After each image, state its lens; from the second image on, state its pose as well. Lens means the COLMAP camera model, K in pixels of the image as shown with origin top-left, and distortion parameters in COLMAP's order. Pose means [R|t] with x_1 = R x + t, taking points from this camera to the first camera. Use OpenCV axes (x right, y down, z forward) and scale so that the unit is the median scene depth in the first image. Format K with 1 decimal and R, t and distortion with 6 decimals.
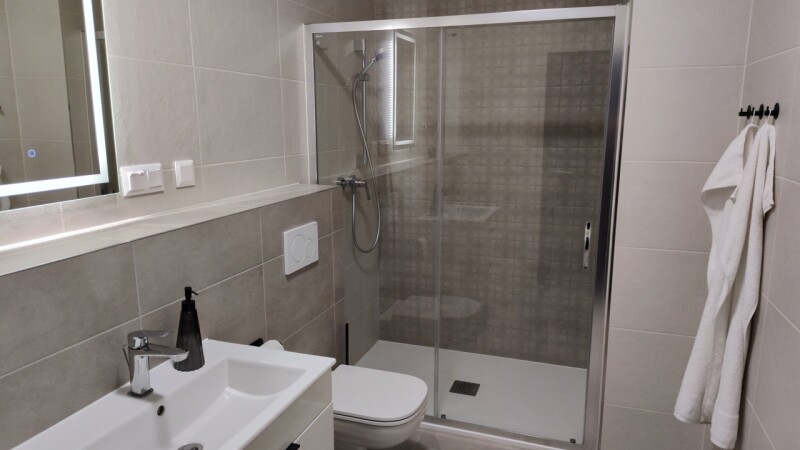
lens RADIAL K [[560.1, 0, 399.5], [0, 560.1, 225.8], [0, 0, 1]] dist [0.043052, -0.038909]
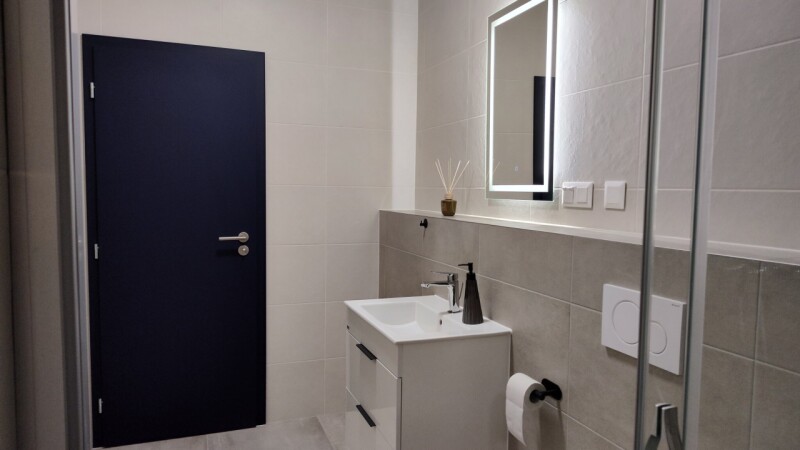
lens RADIAL K [[560.1, 0, 400.1], [0, 560.1, 224.5], [0, 0, 1]] dist [0.043052, -0.038909]
pose [[-0.781453, 0.027131, -0.623374, 0.513262], [-0.131936, 0.969280, 0.207579, -0.202715], [0.609856, 0.244459, -0.753867, 1.577211]]
